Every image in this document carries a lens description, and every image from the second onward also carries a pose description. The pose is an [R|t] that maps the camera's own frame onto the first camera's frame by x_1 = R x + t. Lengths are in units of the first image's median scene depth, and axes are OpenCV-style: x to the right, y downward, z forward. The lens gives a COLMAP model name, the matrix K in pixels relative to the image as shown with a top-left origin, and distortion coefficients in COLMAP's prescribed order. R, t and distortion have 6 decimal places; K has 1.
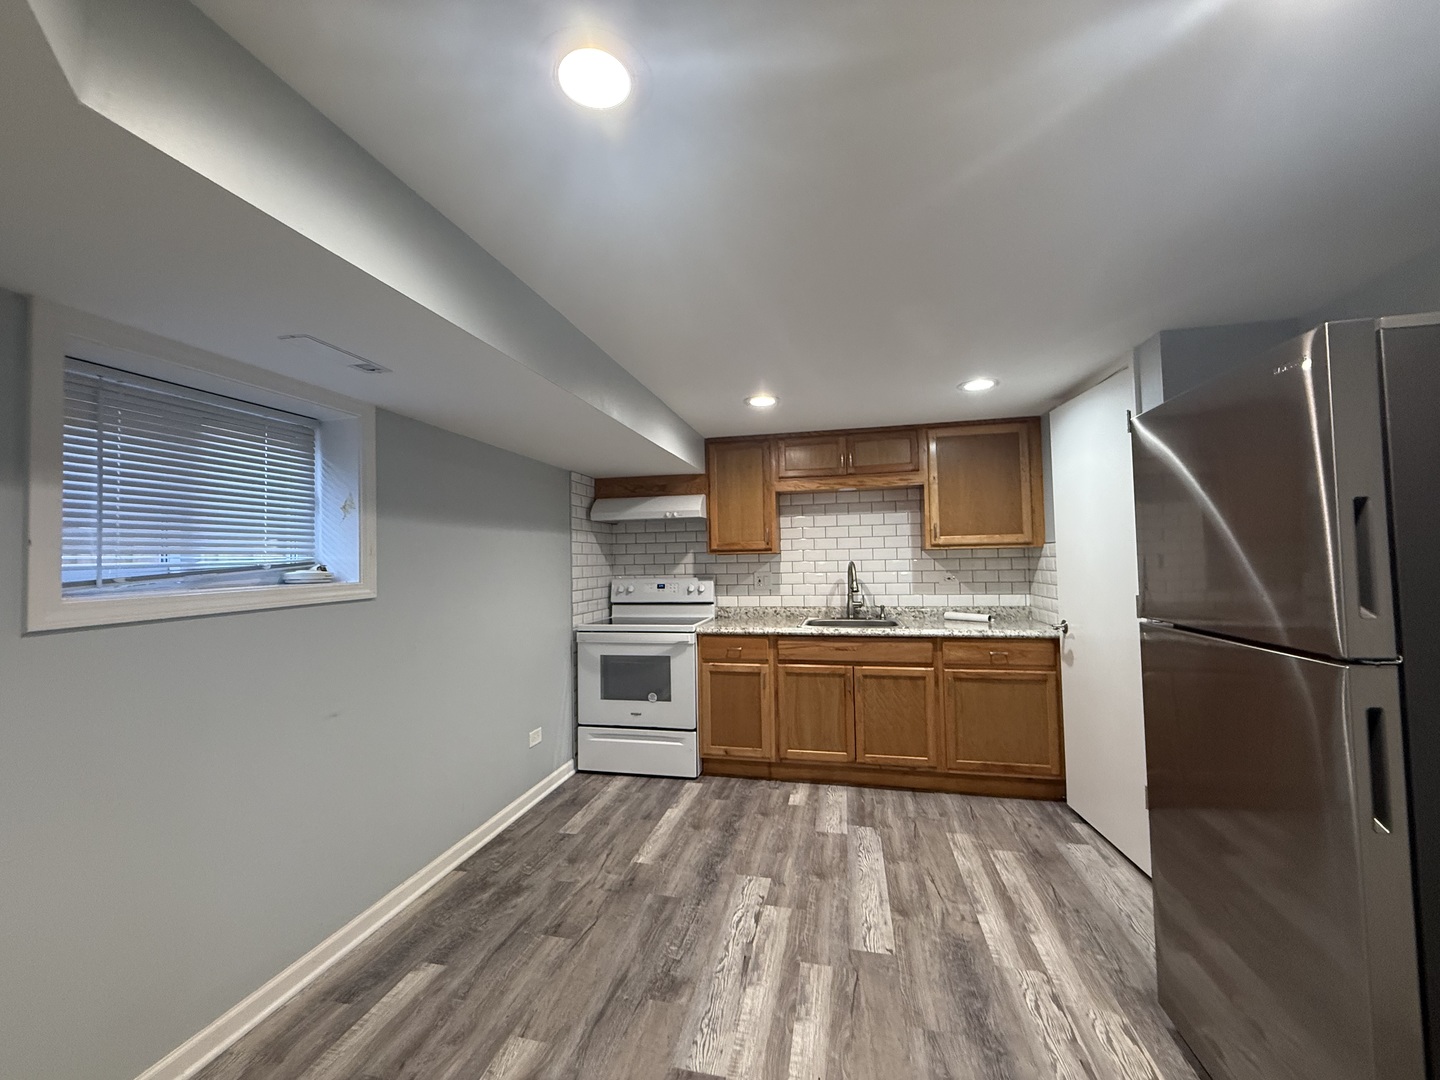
lens RADIAL K [[575.5, 0, 713.7], [0, 575.5, 541.0], [0, 0, 1]] dist [0.000800, 0.000229]
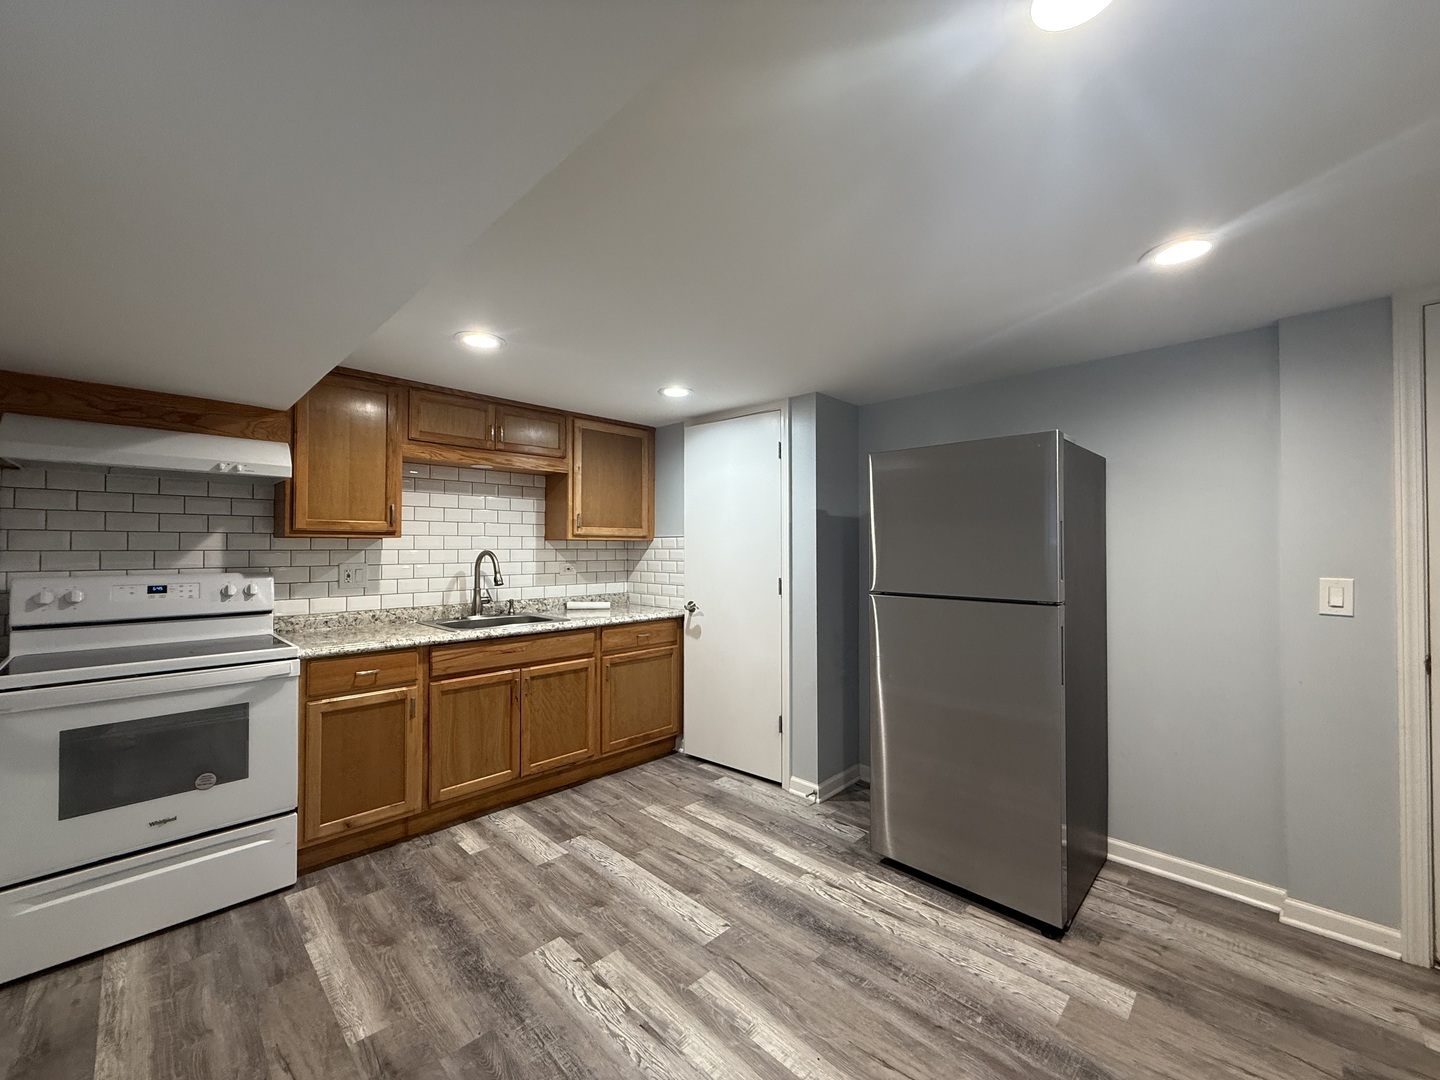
lens RADIAL K [[575.5, 0, 714.7], [0, 575.5, 538.4], [0, 0, 1]] dist [0.000800, 0.000229]
pose [[0.526046, 0.033772, 0.849785, -0.365886], [-0.040551, 0.999071, -0.014602, 0.018604], [-0.849489, -0.026779, 0.526927, 0.293596]]
